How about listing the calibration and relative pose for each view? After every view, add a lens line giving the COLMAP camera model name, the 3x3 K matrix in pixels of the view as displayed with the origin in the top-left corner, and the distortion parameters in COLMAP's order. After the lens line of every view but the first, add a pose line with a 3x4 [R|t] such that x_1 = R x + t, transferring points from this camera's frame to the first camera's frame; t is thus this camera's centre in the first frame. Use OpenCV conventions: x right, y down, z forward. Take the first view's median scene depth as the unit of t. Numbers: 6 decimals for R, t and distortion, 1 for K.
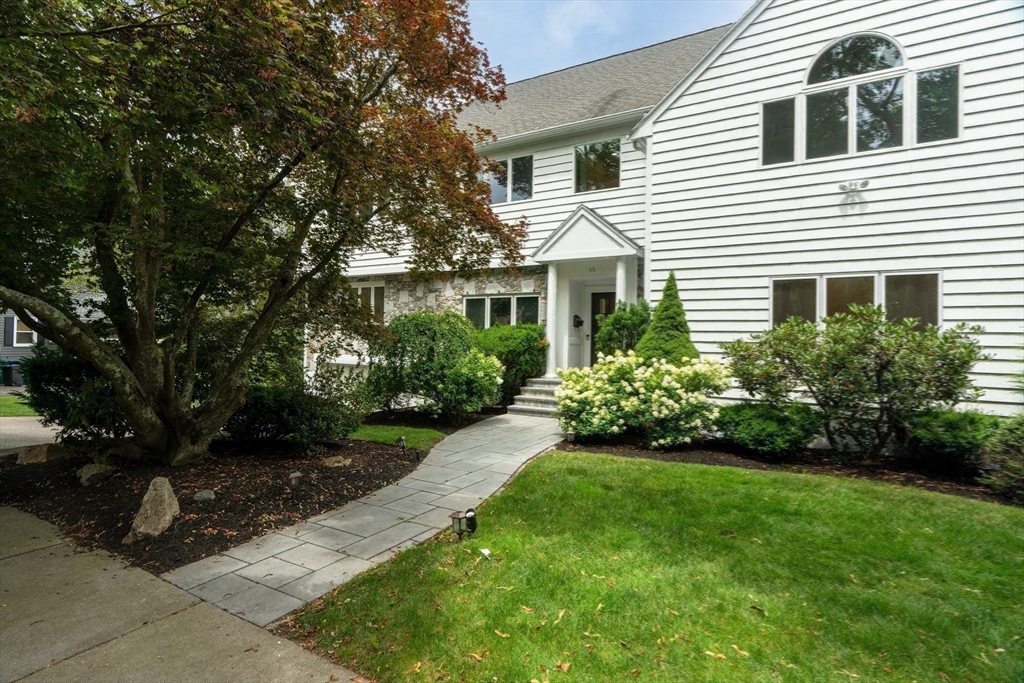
lens RADIAL K [[472.6, 0, 512.0], [0, 472.6, 341.5], [0, 0, 1]] dist [0.002174, 0.000327]
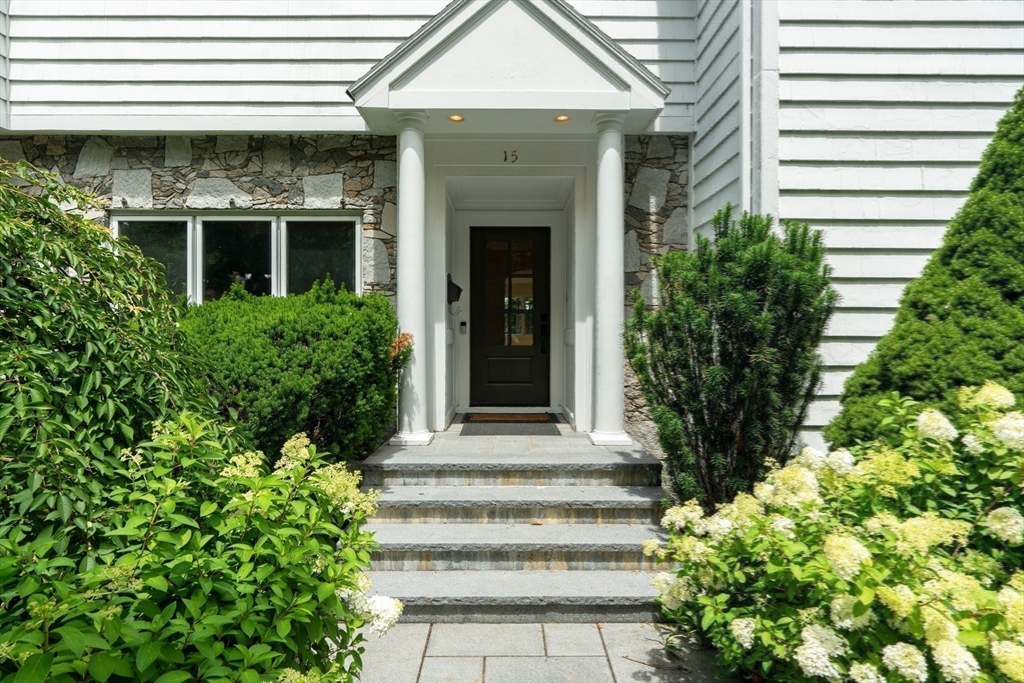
lens RADIAL K [[534.6, 0, 512.0], [0, 534.6, 341.5], [0, 0, 1]] dist [0.001540, 0.000300]
pose [[0.865411, -0.027217, 0.500322, -0.051979], [0.015376, 0.999496, 0.027776, -0.009340], [-0.500826, -0.016344, 0.865394, 0.562298]]
